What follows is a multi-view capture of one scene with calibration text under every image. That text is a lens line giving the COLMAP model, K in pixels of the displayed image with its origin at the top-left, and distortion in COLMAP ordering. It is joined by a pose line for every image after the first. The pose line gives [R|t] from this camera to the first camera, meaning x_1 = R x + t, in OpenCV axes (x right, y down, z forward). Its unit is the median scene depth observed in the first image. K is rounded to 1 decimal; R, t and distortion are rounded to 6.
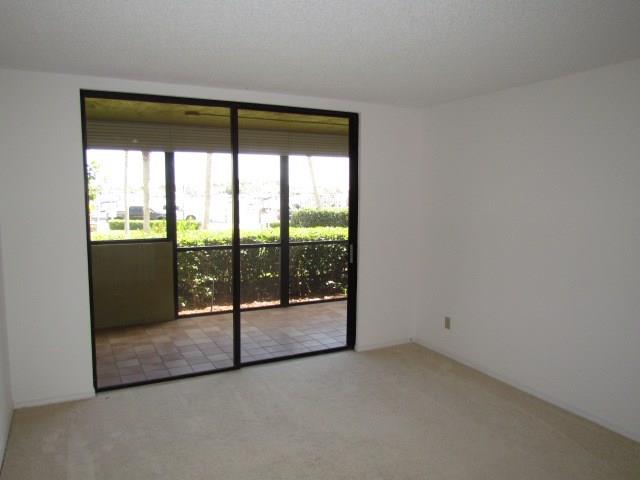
lens RADIAL K [[487.4, 0, 320.0], [0, 487.4, 240.0], [0, 0, 1]] dist [0.000174, -0.006304]
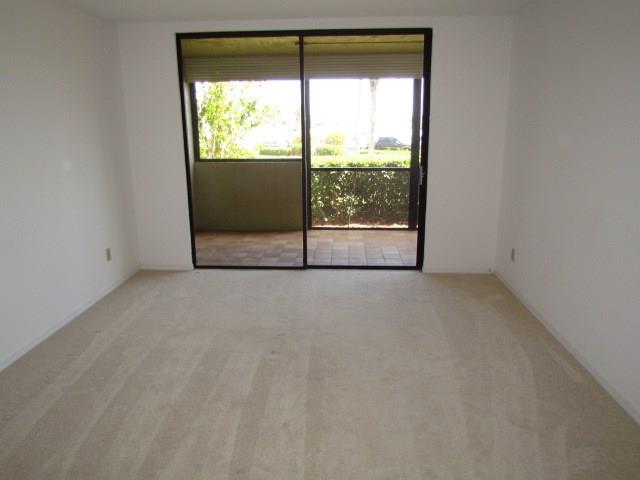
lens RADIAL K [[487.4, 0, 320.0], [0, 487.4, 240.0], [0, 0, 1]] dist [0.000174, -0.006304]
pose [[0.863979, 0.106766, -0.492079, 0.394818], [-0.038897, 0.988493, 0.146178, 0.020697], [0.502024, -0.107154, 0.858190, 0.019692]]
